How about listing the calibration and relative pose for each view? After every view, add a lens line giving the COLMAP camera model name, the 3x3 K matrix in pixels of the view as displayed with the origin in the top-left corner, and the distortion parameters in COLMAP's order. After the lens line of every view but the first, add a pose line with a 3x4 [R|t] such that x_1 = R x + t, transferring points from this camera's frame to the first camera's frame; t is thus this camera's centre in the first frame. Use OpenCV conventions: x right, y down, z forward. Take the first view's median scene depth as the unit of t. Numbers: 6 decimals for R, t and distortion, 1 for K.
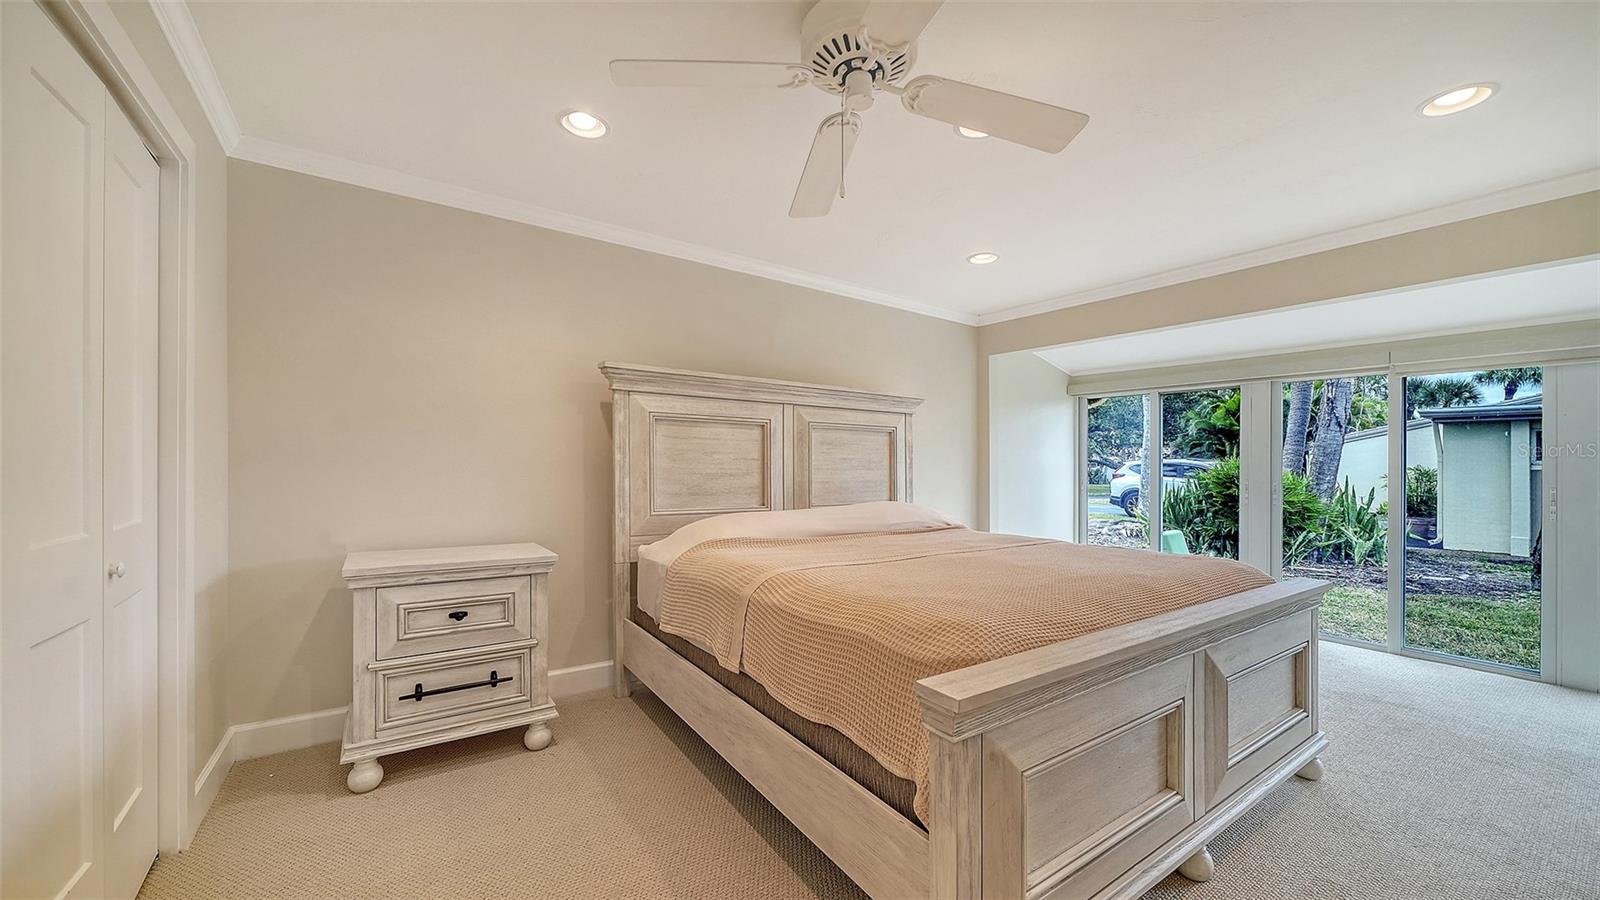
lens RADIAL K [[584.6, 0, 802.8], [0, 584.6, 462.4], [0, 0, 1]] dist [-0.001822, -0.000325]
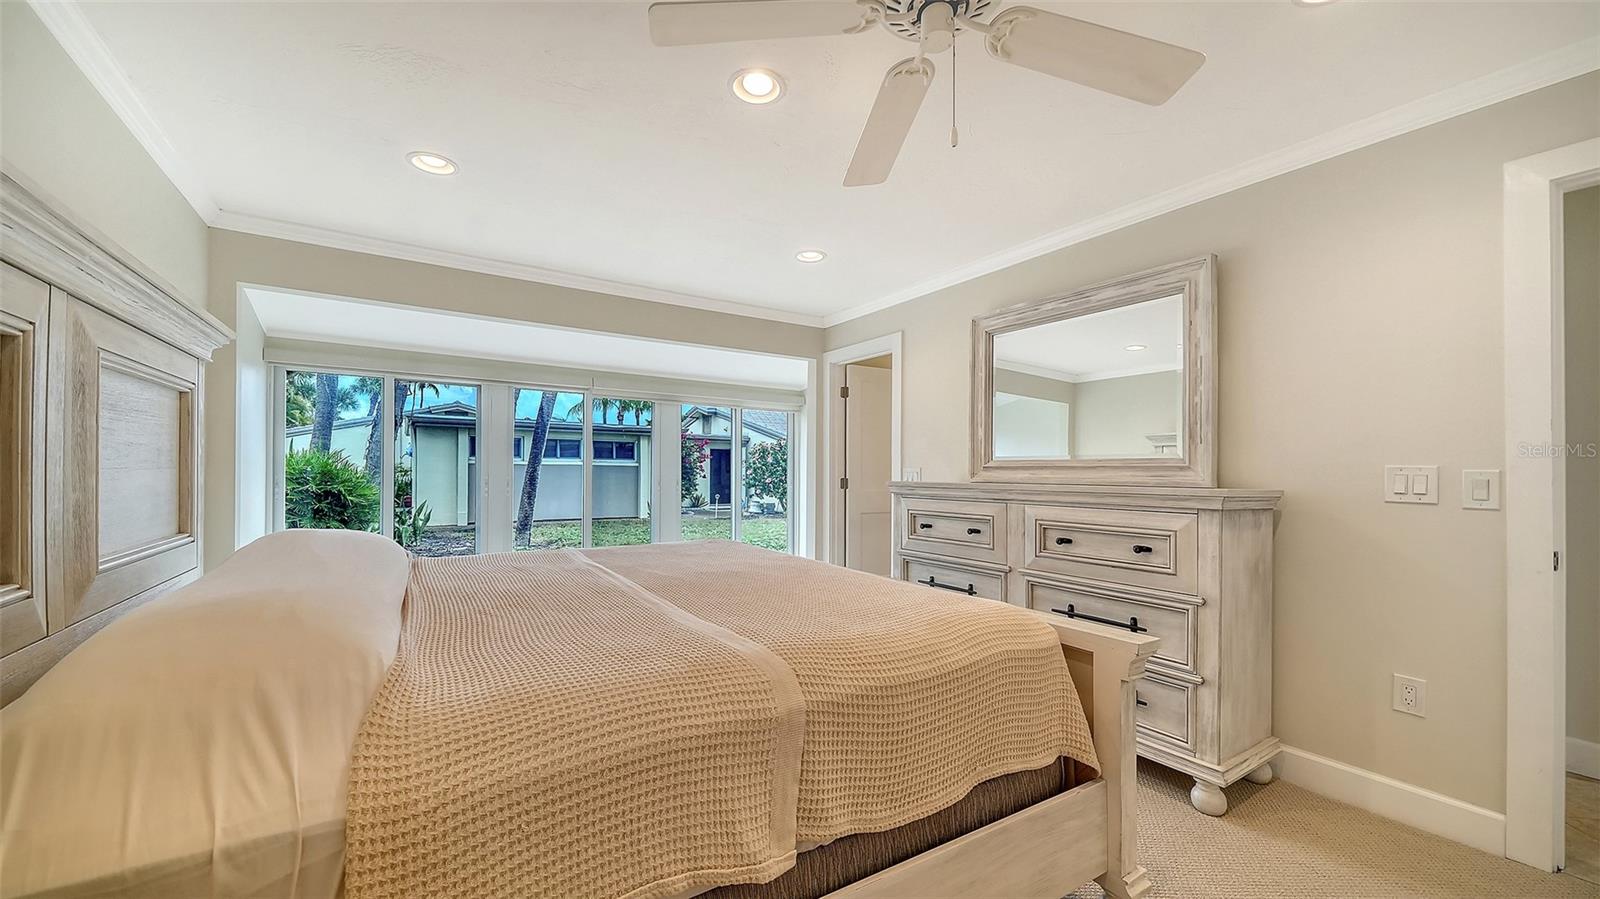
lens RADIAL K [[611.0, 0, 796.2], [0, 611.0, 462.3], [0, 0, 1]] dist [-0.001143, -0.000055]
pose [[0.041882, 0.001458, 0.999121, -0.359232], [-0.007839, 0.999969, -0.001131, -0.002246], [-0.999092, -0.007785, 0.041893, 0.527893]]
